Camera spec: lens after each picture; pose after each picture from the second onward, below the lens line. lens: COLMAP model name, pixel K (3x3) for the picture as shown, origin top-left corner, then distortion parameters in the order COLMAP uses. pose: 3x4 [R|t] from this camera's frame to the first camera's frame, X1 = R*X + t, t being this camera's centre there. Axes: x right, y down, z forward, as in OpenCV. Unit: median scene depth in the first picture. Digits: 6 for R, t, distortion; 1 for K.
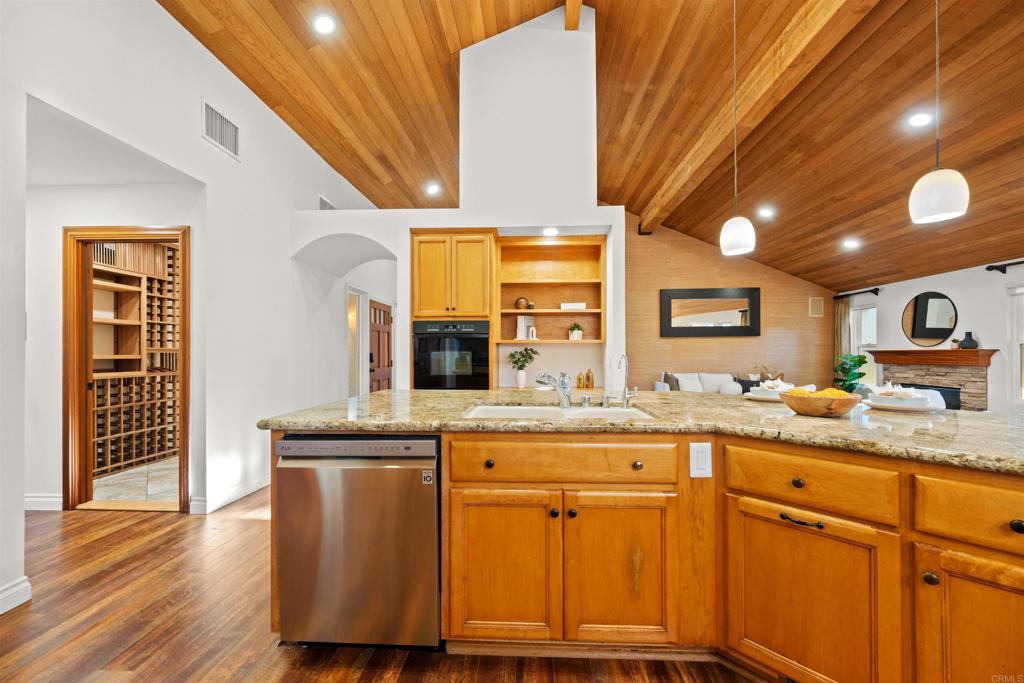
lens RADIAL K [[399.0, 0, 520.5], [0, 399.0, 351.0], [0, 0, 1]] dist [-0.003361, 0.000958]
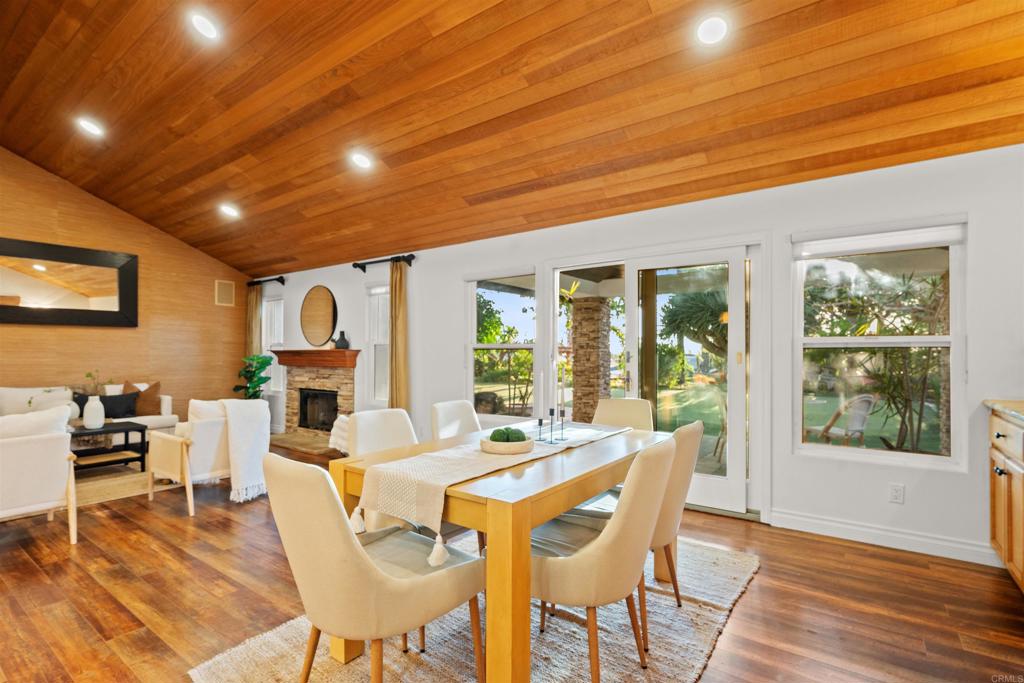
lens RADIAL K [[490.7, 0, 504.4], [0, 490.7, 353.2], [0, 0, 1]] dist [0.004373, 0.000099]
pose [[0.554673, 0.002346, 0.832065, 0.396141], [-0.006948, 0.999974, 0.001813, -0.000141], [-0.832040, -0.006787, 0.554675, 0.039410]]
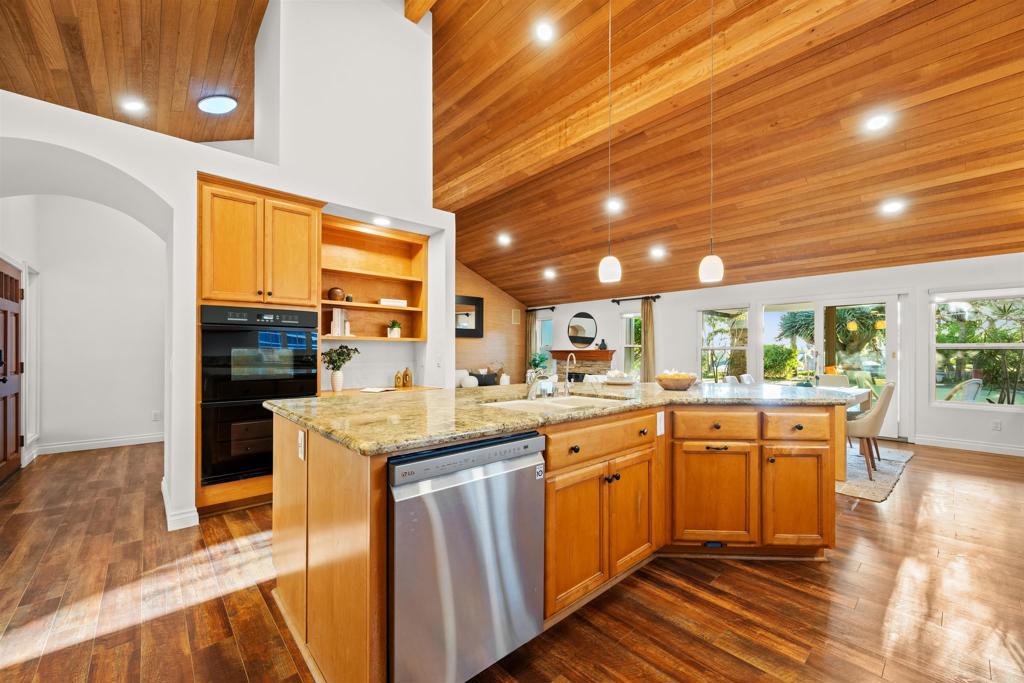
lens RADIAL K [[399.0, 0, 517.0], [0, 399.0, 351.7], [0, 0, 1]] dist [-0.003361, 0.000958]
pose [[0.720571, 0.003725, 0.693371, -0.261854], [-0.007910, 0.999965, 0.002848, 0.001032], [-0.693336, -0.007537, 0.720575, 0.079562]]
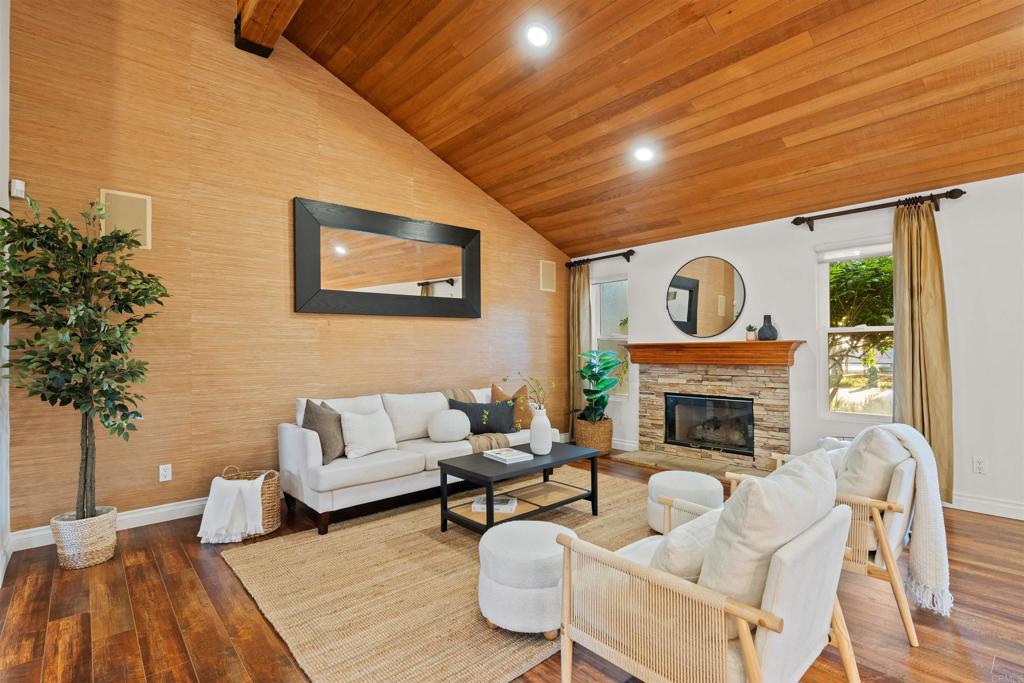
lens RADIAL K [[501.0, 0, 518.6], [0, 501.0, 342.9], [0, 0, 1]] dist [-0.004441, 0.000135]
pose [[0.721265, 0.001977, 0.692656, 0.247645], [0.006197, 0.999937, -0.009307, 0.004832], [-0.692631, 0.011005, 0.721208, 0.721883]]
